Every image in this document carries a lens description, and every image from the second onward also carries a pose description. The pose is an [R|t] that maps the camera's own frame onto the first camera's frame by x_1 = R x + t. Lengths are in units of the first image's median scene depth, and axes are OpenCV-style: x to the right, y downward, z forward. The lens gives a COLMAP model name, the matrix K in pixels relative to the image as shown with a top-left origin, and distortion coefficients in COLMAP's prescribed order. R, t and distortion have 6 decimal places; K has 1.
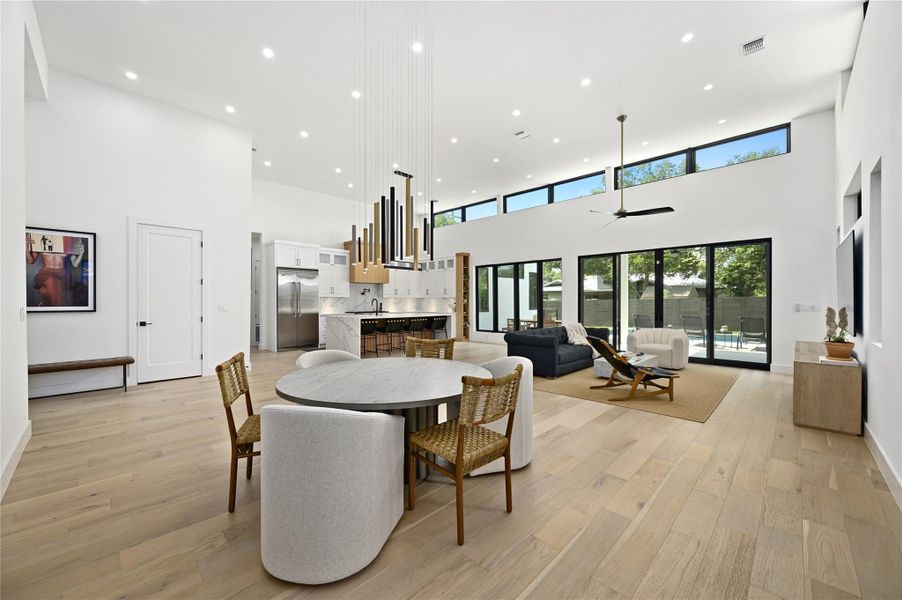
lens RADIAL K [[354.0, 0, 452.0], [0, 354.0, 300.2], [0, 0, 1]] dist [0.001745, 0.000497]
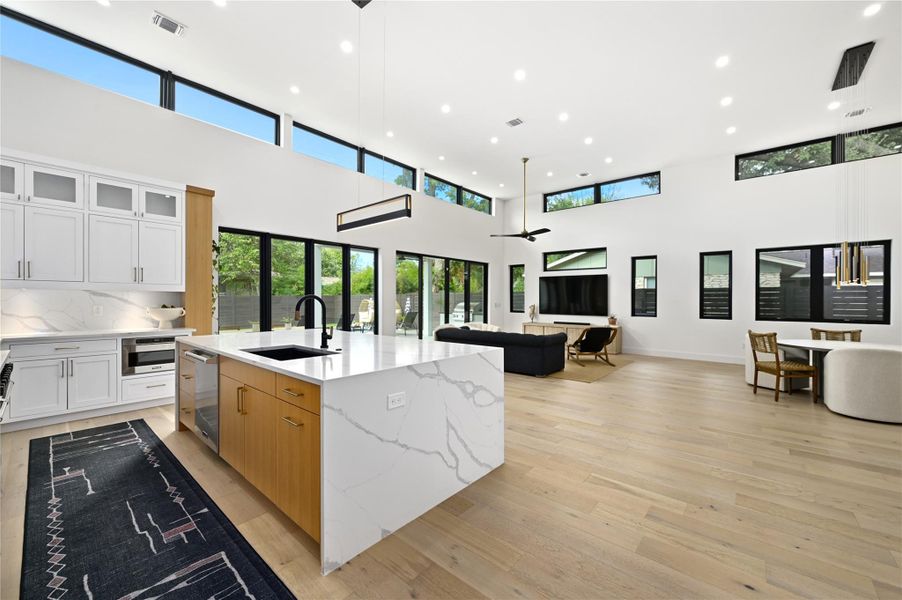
lens RADIAL K [[356.5, 0, 450.2], [0, 356.5, 299.4], [0, 0, 1]] dist [-0.002499, 0.000360]
pose [[-0.062547, 0.002071, 0.998040, -0.457184], [-0.006733, 0.999974, -0.002497, -0.000295], [-0.998019, -0.006876, -0.062532, 0.778867]]
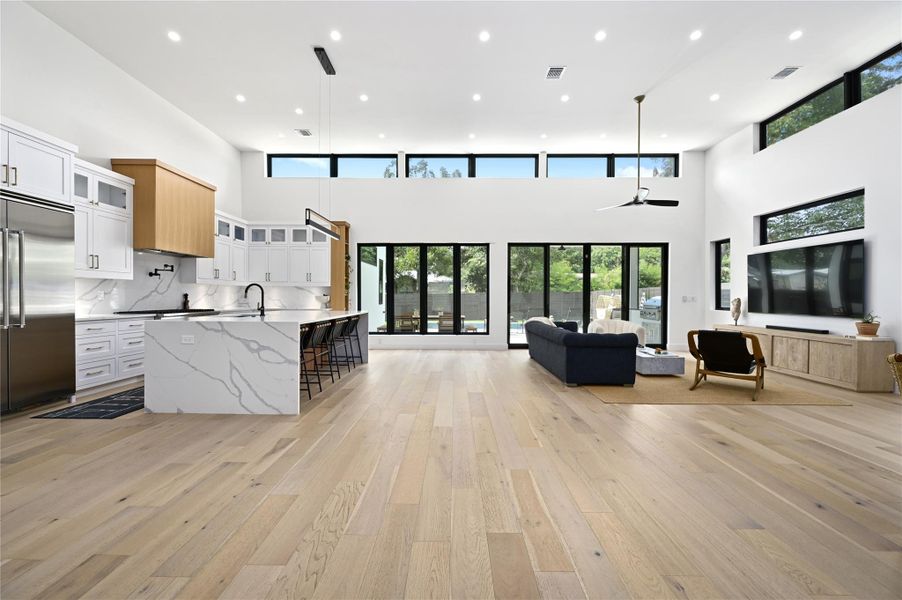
lens RADIAL K [[356.5, 0, 450.7], [0, 356.5, 300.7], [0, 0, 1]] dist [-0.002499, 0.000360]
pose [[0.724846, -0.002857, 0.688905, -0.315863], [-0.006493, 0.999919, 0.010979, 0.011267], [-0.688880, -0.012431, 0.724768, 0.379012]]
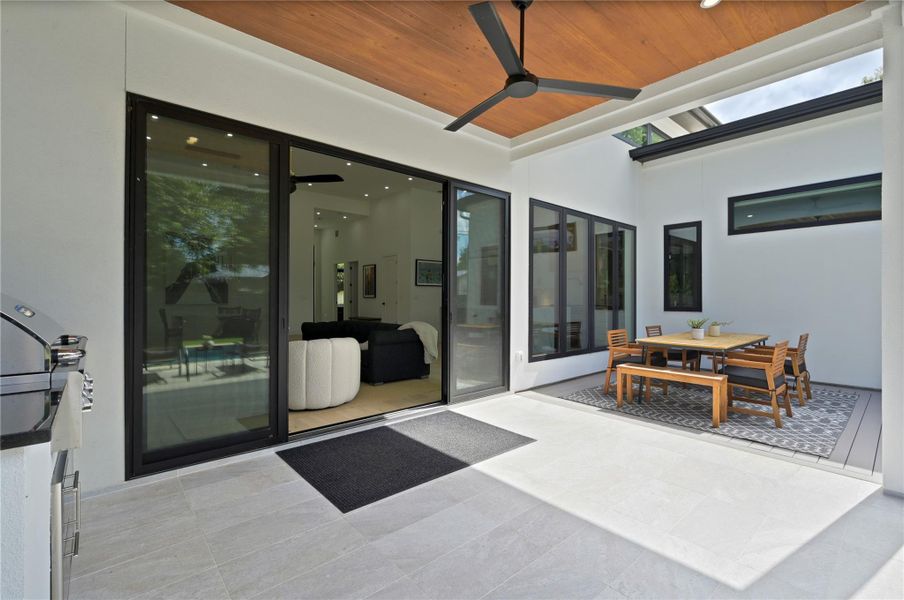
lens RADIAL K [[396.4, 0, 455.6], [0, 396.4, 295.0], [0, 0, 1]] dist [0.002841, 0.000203]
pose [[-0.056649, -0.004583, -0.998384, 0.777314], [0.000002, 0.999989, -0.004590, 0.013951], [0.998394, -0.000262, -0.056648, 0.814353]]
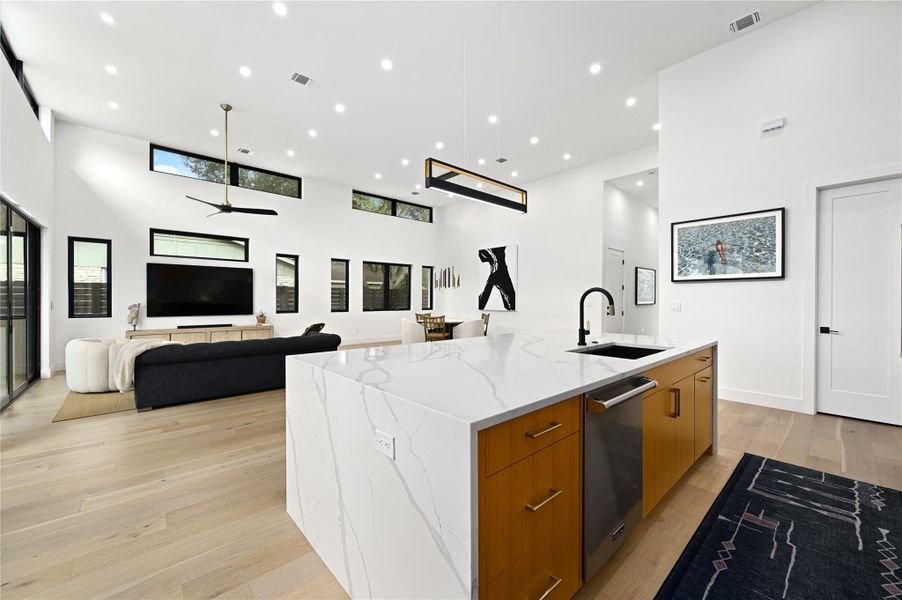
lens RADIAL K [[356.5, 0, 453.1], [0, 356.5, 300.7], [0, 0, 1]] dist [-0.002499, 0.000360]
pose [[-0.998673, 0.000435, 0.051504, -0.103675], [0.000441, 1.000000, 0.000101, 0.005085], [-0.051504, 0.000124, -0.998673, 1.109724]]
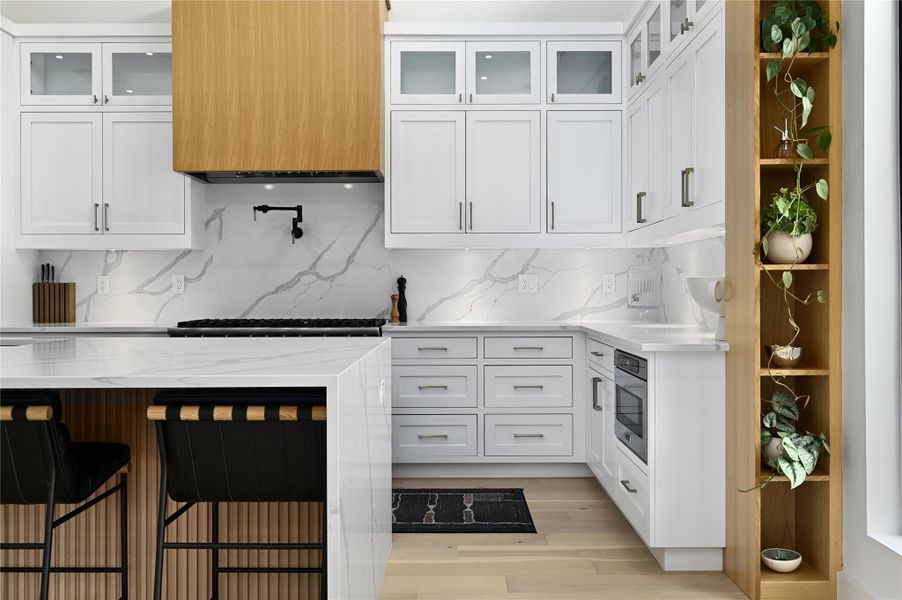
lens RADIAL K [[781.1, 0, 452.5], [0, 781.1, 300.2], [0, 0, 1]] dist [-0.002817, -0.013111]
pose [[0.698237, 0.009198, -0.715807, 0.151177], [0.003027, 0.999871, 0.015801, 0.015528], [0.715860, -0.013199, 0.698119, 0.804483]]
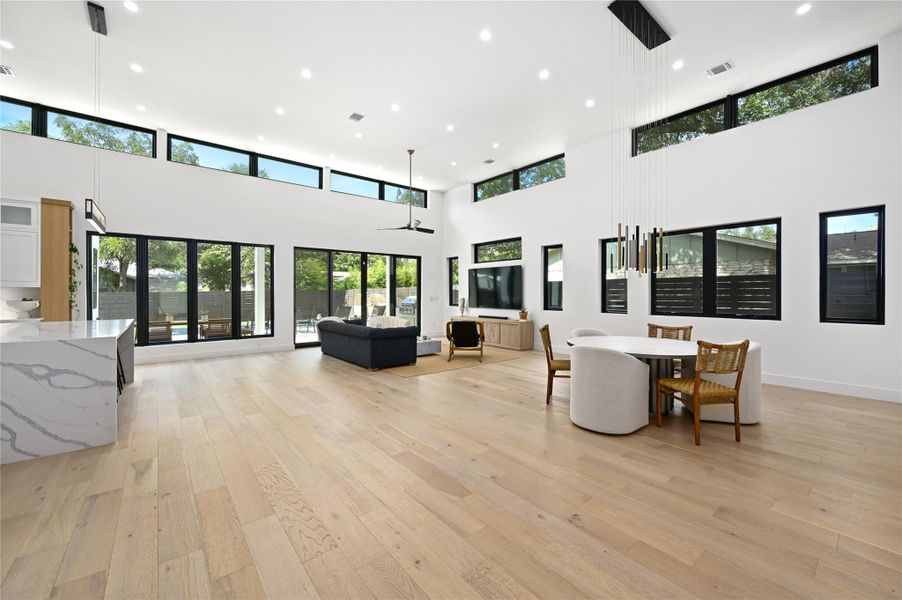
lens RADIAL K [[356.5, 0, 451.7], [0, 356.5, 295.8], [0, 0, 1]] dist [-0.002499, 0.000360]
pose [[0.112341, -0.005062, 0.993657, -0.450099], [-0.001731, 0.999985, 0.005290, -0.000138], [-0.993668, -0.002314, 0.112330, 0.411518]]
